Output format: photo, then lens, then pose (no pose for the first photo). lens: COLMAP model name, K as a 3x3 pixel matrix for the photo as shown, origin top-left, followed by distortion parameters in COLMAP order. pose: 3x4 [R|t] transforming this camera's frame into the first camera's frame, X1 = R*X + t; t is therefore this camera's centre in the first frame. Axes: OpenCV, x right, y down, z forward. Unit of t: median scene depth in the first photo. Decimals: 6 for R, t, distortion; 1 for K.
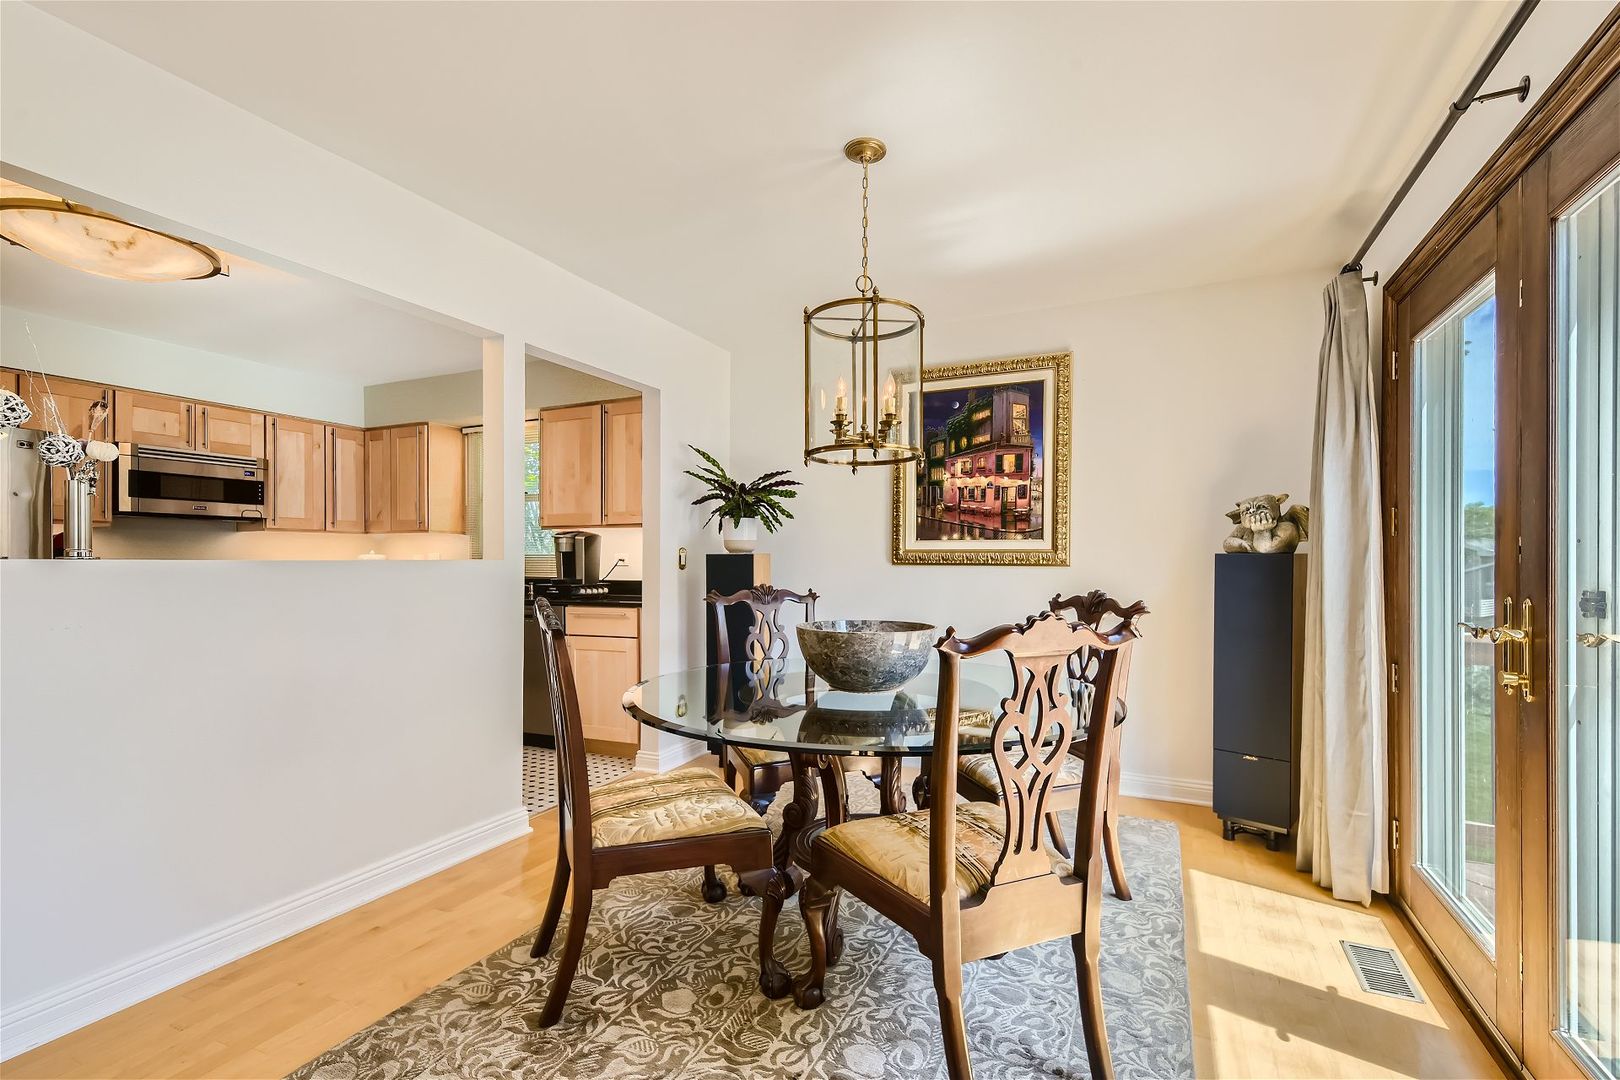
lens RADIAL K [[714.5, 0, 819.9], [0, 714.5, 572.5], [0, 0, 1]] dist [0.015074, -0.001398]
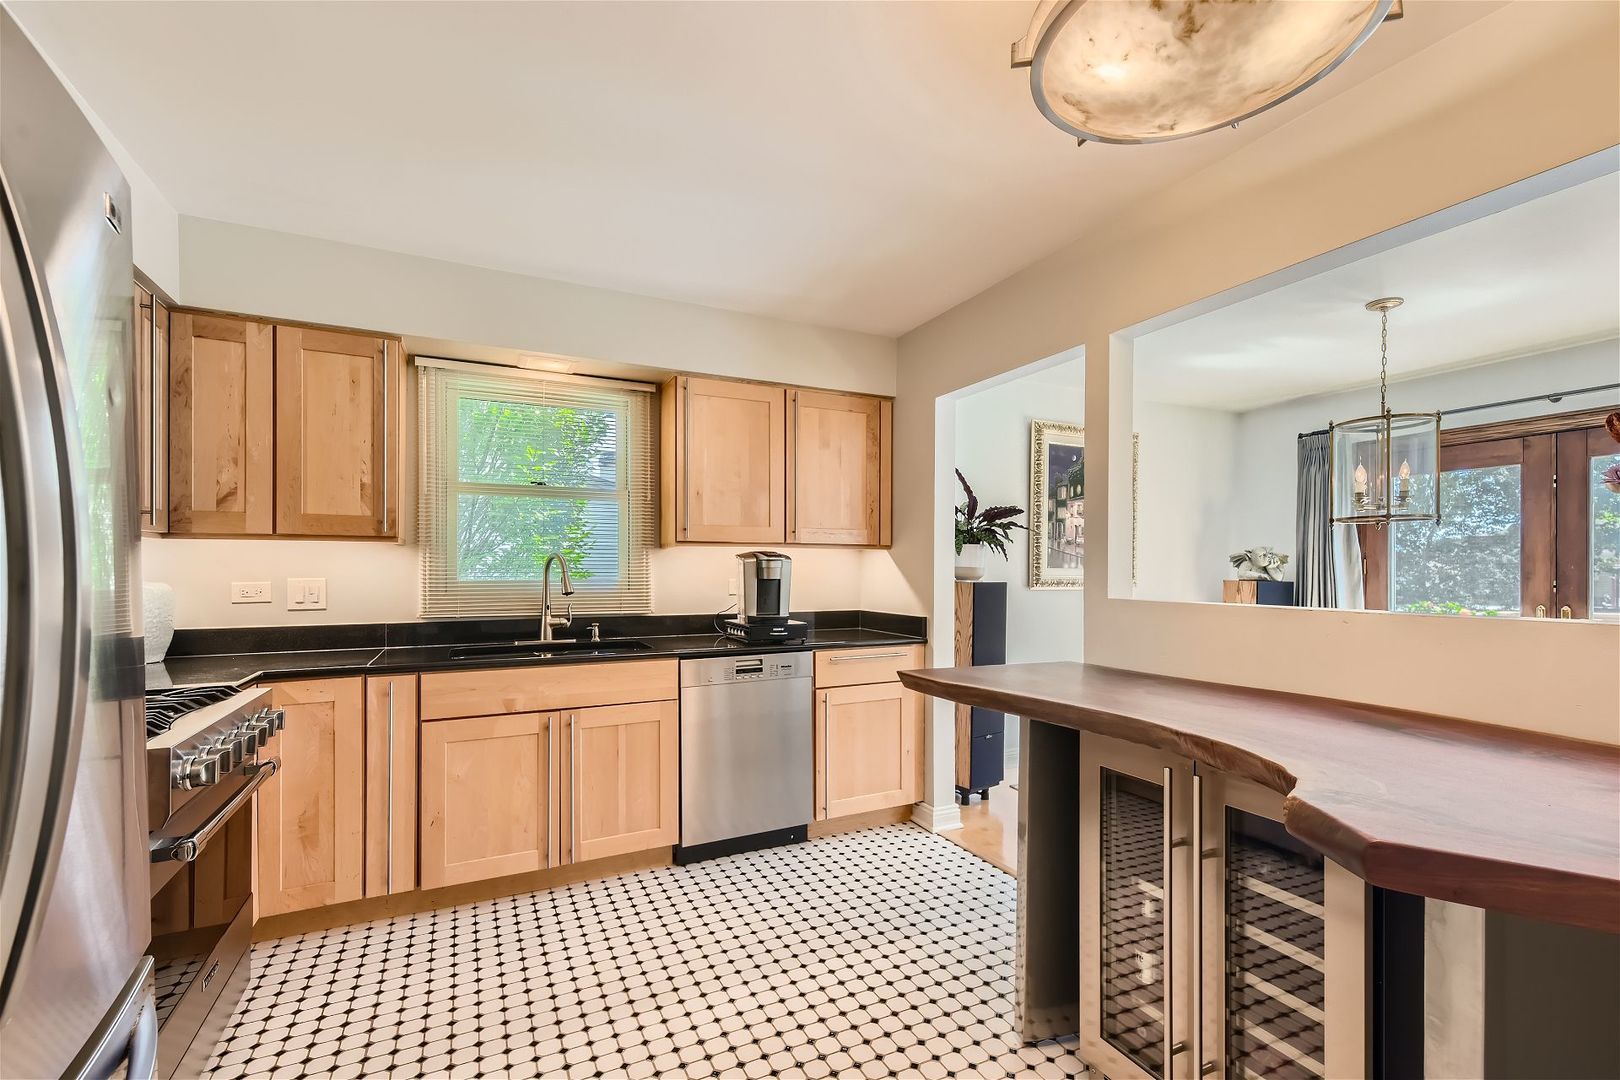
lens RADIAL K [[714.5, 0, 826.1], [0, 714.5, 568.2], [0, 0, 1]] dist [0.015074, -0.001398]
pose [[0.631756, 0.003016, 0.775161, -1.029110], [0.010748, 0.999862, -0.012649, -0.035521], [-0.775092, 0.016322, 0.631637, 0.563832]]
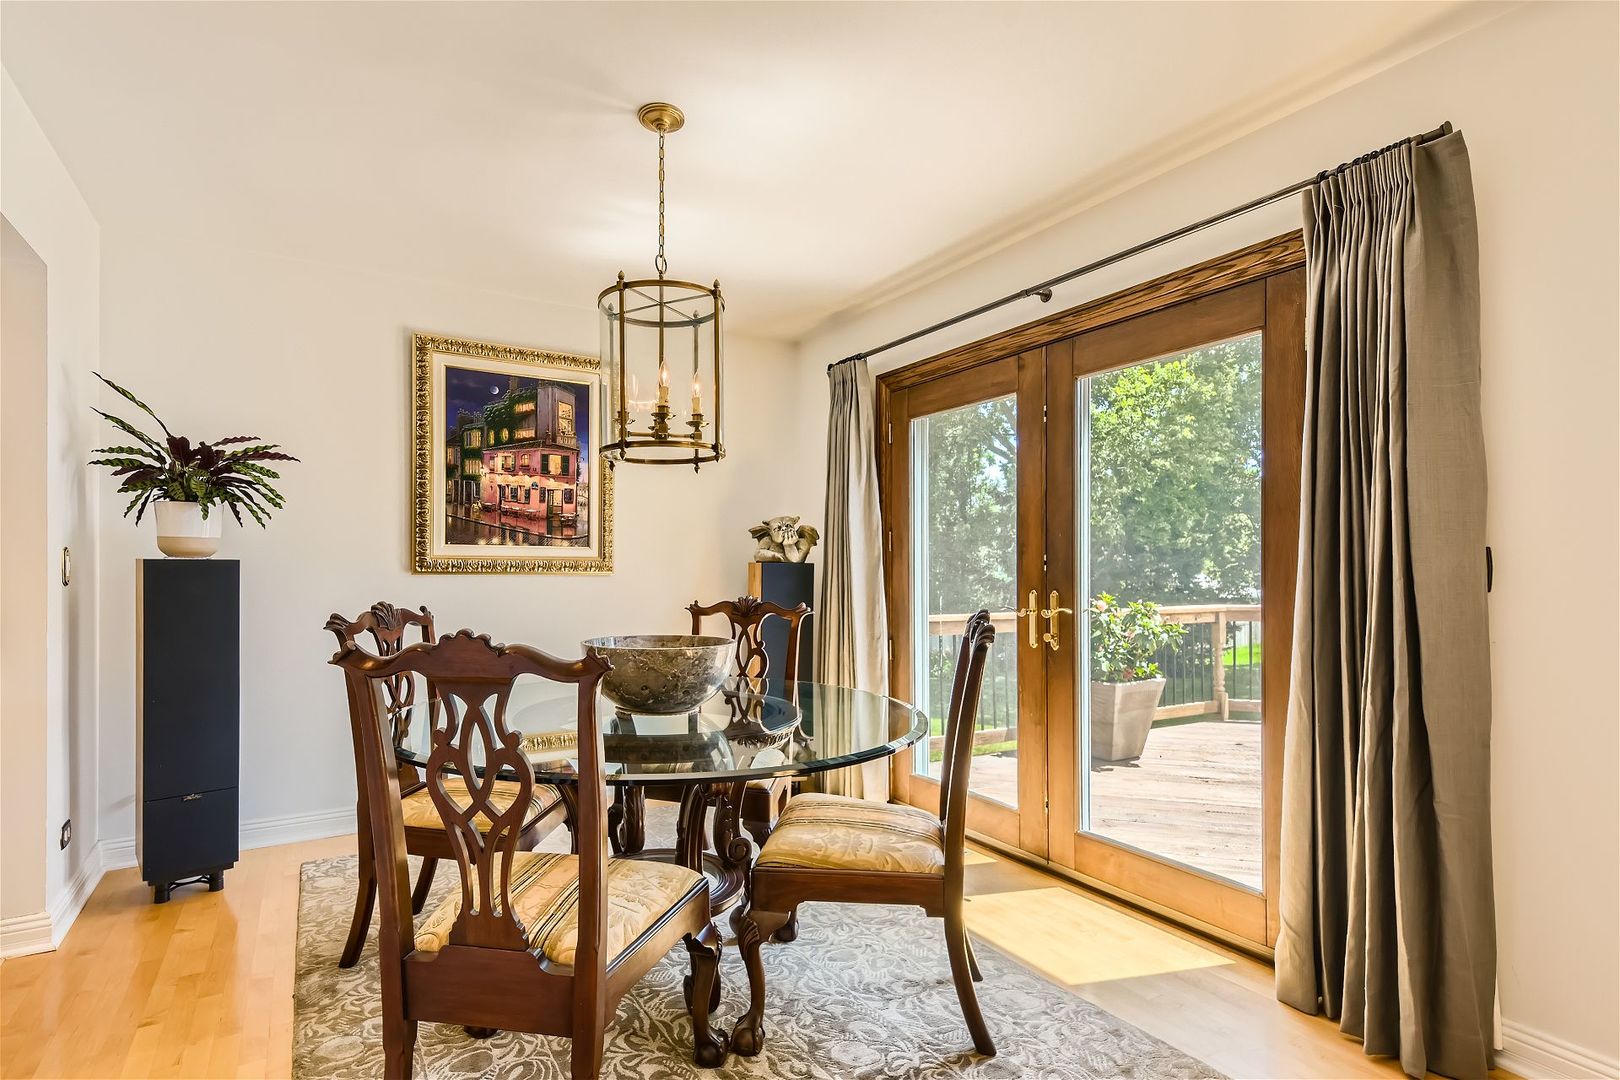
lens RADIAL K [[768.5, 0, 766.0], [0, 768.5, 575.0], [0, 0, 1]] dist [0.020325, 0.000032]
pose [[0.601024, -0.007456, 0.799196, -0.367030], [0.014098, 0.999900, -0.001274, -0.003314], [-0.799106, 0.012033, 0.601069, 0.175458]]
